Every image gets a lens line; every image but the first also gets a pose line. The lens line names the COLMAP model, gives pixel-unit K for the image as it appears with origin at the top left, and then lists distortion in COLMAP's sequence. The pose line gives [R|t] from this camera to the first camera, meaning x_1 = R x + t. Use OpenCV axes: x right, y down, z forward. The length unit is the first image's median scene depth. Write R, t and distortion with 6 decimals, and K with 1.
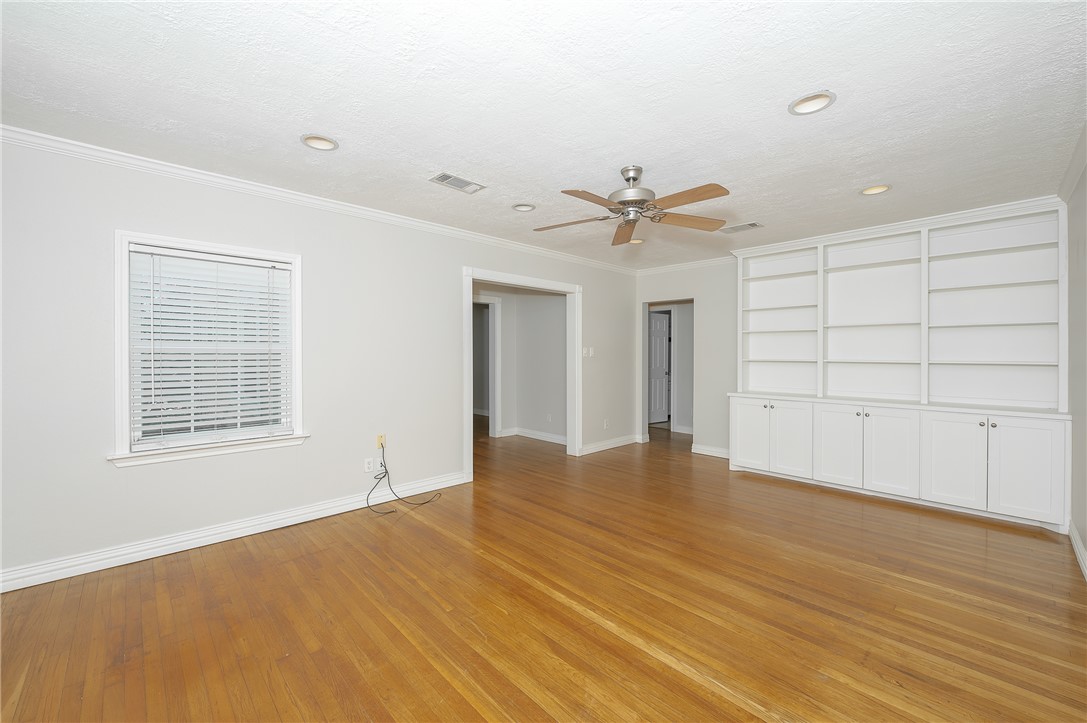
lens RADIAL K [[437.5, 0, 545.1], [0, 437.5, 355.8], [0, 0, 1]] dist [-0.046455, -0.000198]
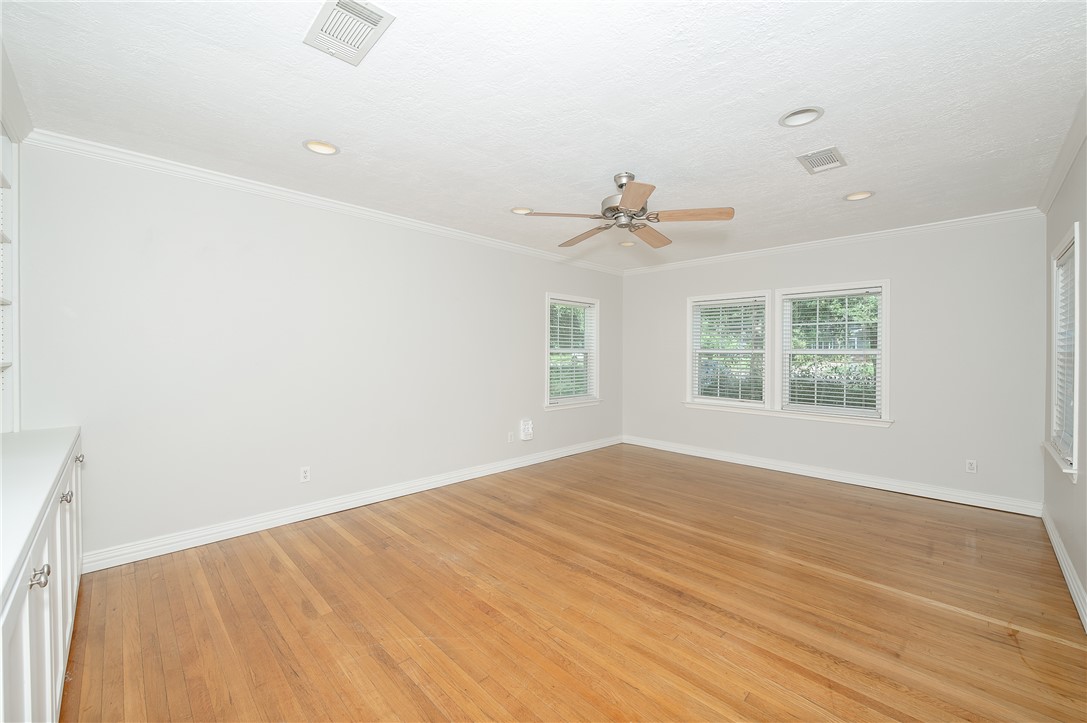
lens RADIAL K [[437.5, 0, 545.1], [0, 437.5, 355.8], [0, 0, 1]] dist [-0.046455, -0.000198]
pose [[-0.999739, -0.001282, -0.022809, 0.413101], [-0.001531, 0.999939, 0.010918, -0.013004], [0.022793, 0.010950, -0.999680, 2.069045]]
